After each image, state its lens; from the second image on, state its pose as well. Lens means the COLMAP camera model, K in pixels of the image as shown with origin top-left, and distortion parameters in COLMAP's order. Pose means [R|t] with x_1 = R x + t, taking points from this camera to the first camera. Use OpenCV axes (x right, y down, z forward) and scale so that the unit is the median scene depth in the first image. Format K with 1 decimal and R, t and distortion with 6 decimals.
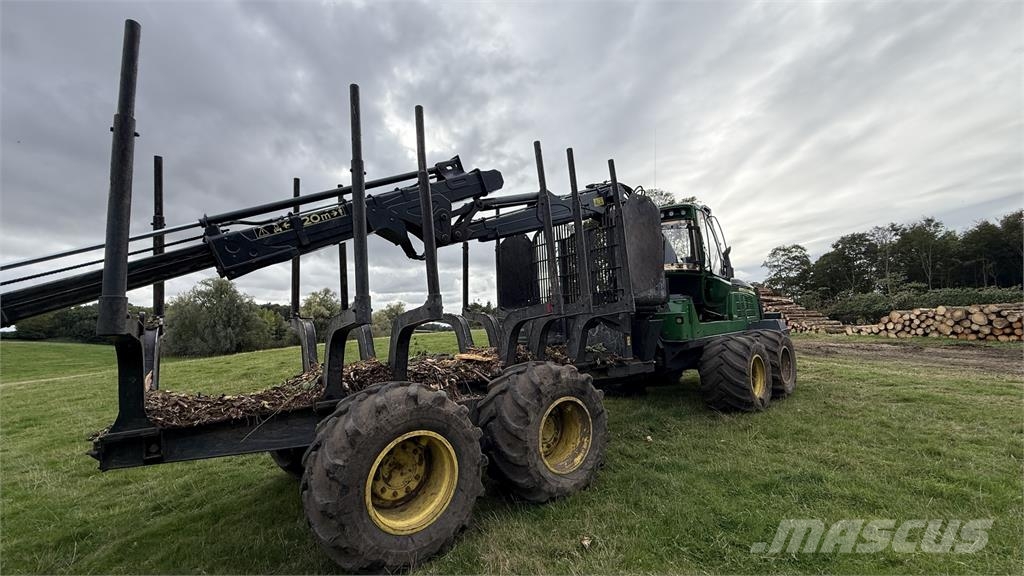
lens RADIAL K [[407.4, 0, 510.0], [0, 407.4, 290.8], [0, 0, 1]] dist [-0.001430, 0.000179]
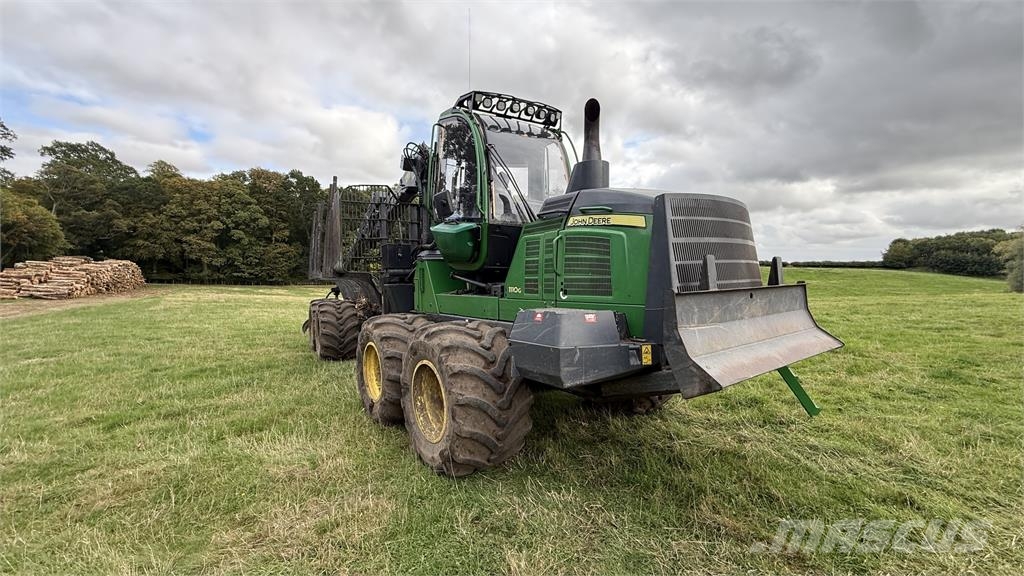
lens RADIAL K [[407.4, 0, 508.8], [0, 407.4, 291.6], [0, 0, 1]] dist [-0.001430, 0.000179]
pose [[-0.099877, 0.082746, -0.991553, 0.426831], [0.093090, 0.992942, 0.073485, 0.012728], [0.990636, -0.084964, -0.106874, 0.439971]]
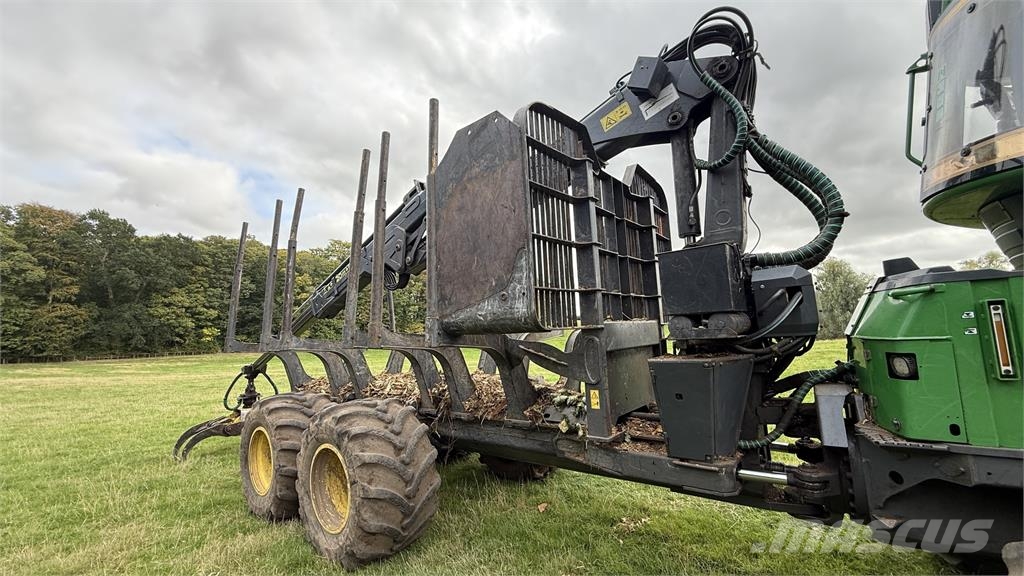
lens RADIAL K [[407.4, 0, 509.9], [0, 407.4, 289.6], [0, 0, 1]] dist [-0.001430, 0.000179]
pose [[0.231199, -0.069421, -0.970426, 0.214855], [0.107072, 0.993208, -0.045542, 0.001981], [0.966997, -0.093376, 0.237062, 0.234110]]
